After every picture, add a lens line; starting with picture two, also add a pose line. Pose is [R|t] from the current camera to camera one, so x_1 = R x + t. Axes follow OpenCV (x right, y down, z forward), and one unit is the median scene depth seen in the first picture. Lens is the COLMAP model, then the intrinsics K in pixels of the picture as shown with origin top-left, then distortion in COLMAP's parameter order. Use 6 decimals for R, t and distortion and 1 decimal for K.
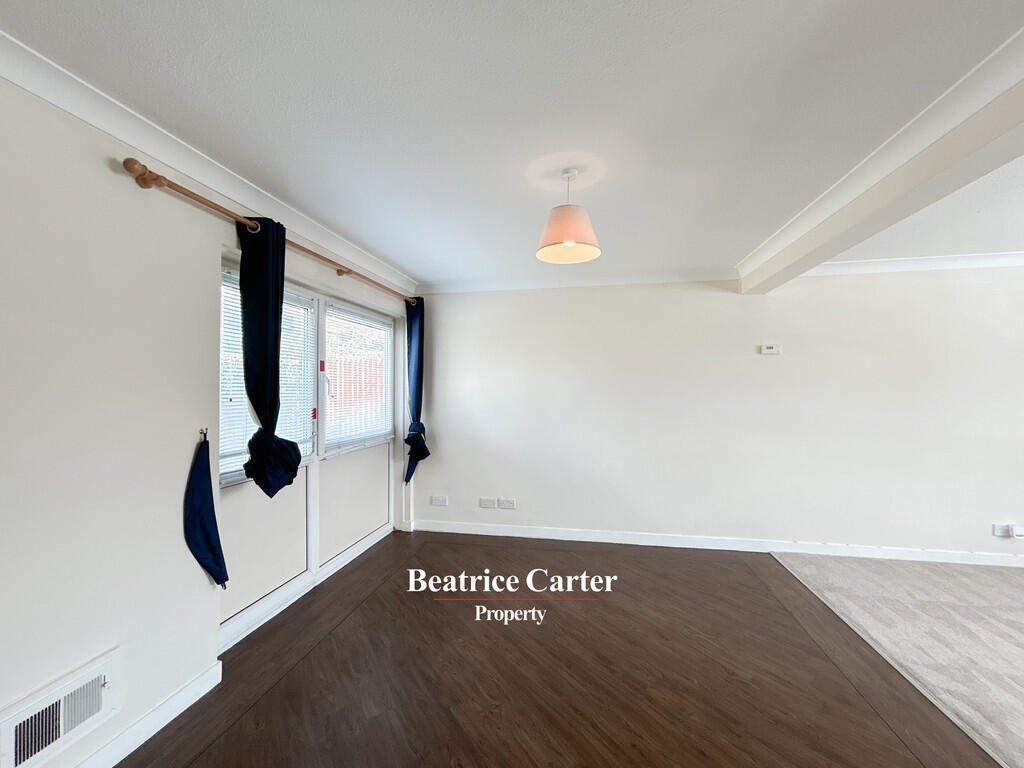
lens RADIAL K [[415.9, 0, 512.0], [0, 415.9, 384.0], [0, 0, 1]] dist [-0.000072, 0.000792]
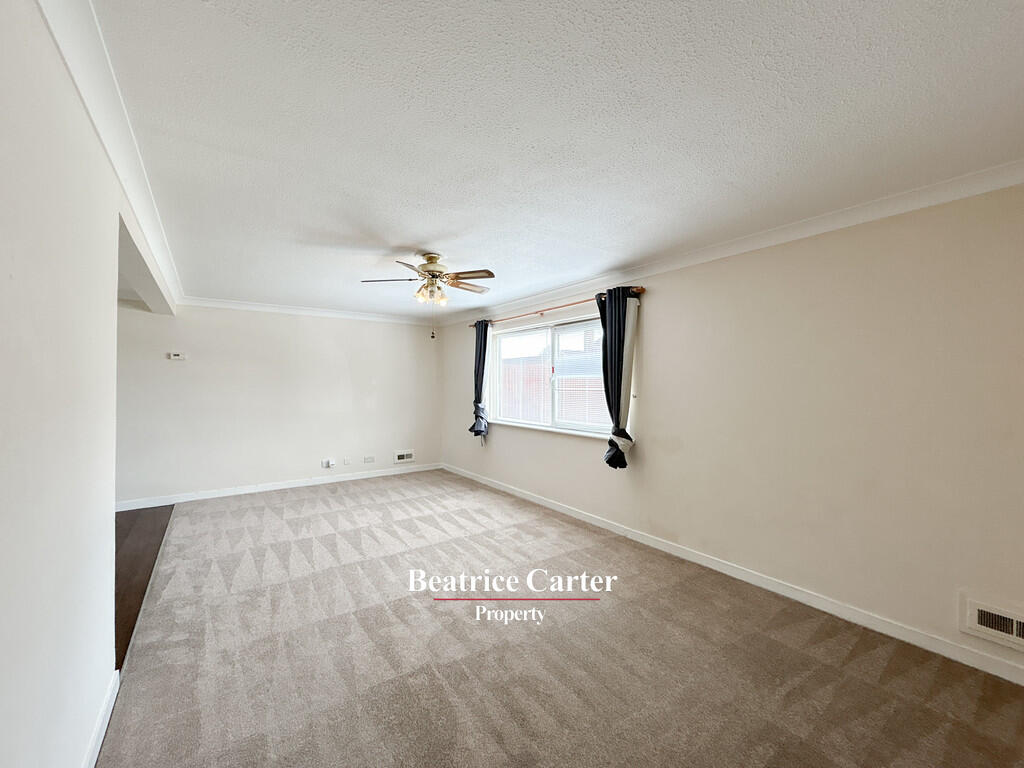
lens RADIAL K [[415.9, 0, 512.0], [0, 415.9, 384.0], [0, 0, 1]] dist [-0.000072, 0.000792]
pose [[0.679408, 0.001735, 0.733758, 0.499312], [-0.010310, 0.999921, 0.007182, -0.017829], [-0.733688, -0.012445, 0.679373, -1.007521]]
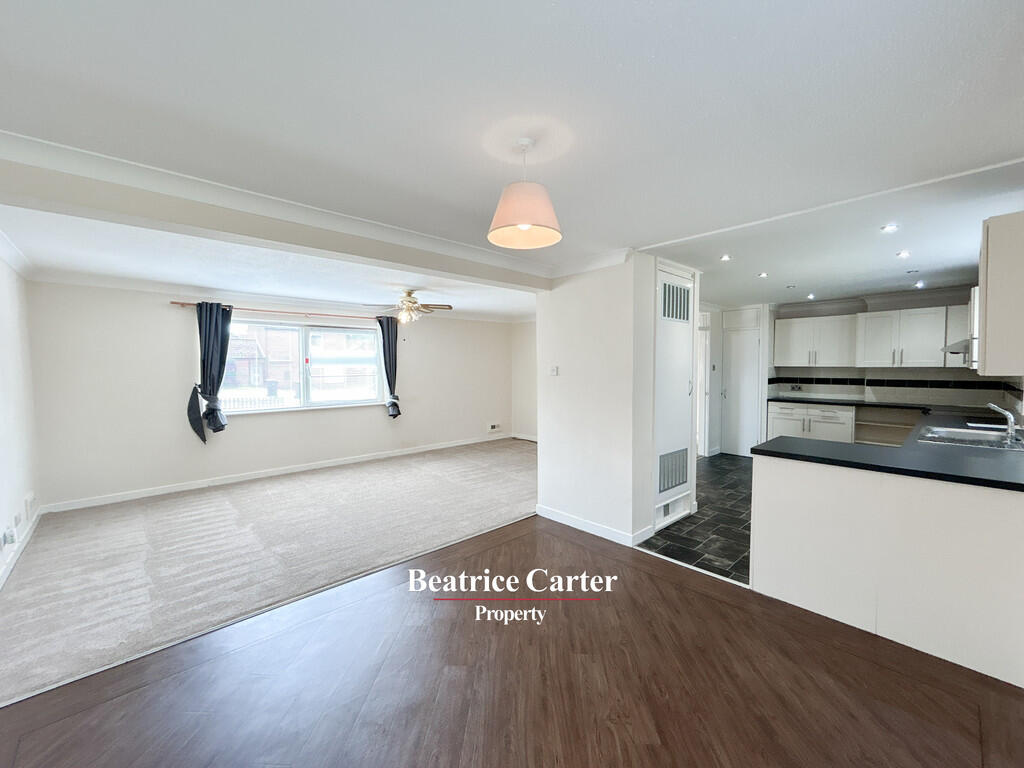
lens RADIAL K [[415.9, 0, 512.0], [0, 415.9, 384.0], [0, 0, 1]] dist [-0.000072, 0.000792]
pose [[-0.810082, -0.021363, 0.585927, -0.278164], [0.000551, 0.999308, 0.037198, -0.025262], [-0.586316, 0.030457, -0.809510, 1.321152]]
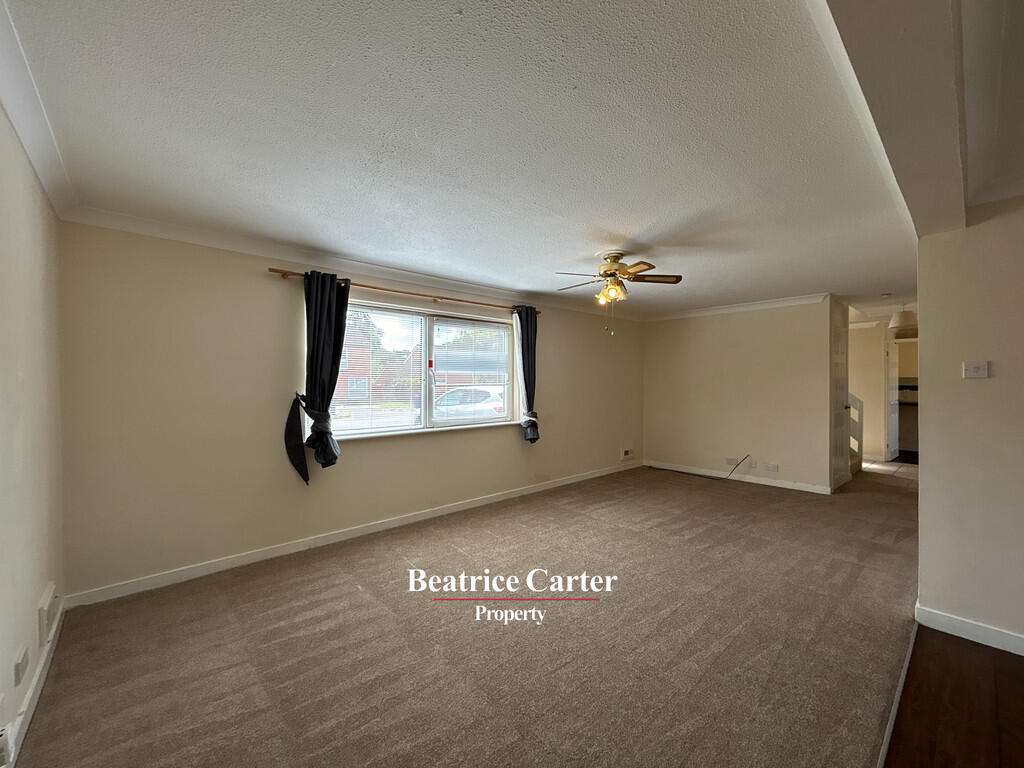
lens RADIAL K [[415.9, 0, 512.0], [0, 415.9, 384.0], [0, 0, 1]] dist [-0.000072, 0.000792]
pose [[-0.797227, 0.000760, 0.603679, 0.718590], [-0.001138, 0.999996, -0.002762, 0.015953], [-0.603678, -0.002889, -0.797223, 1.244314]]
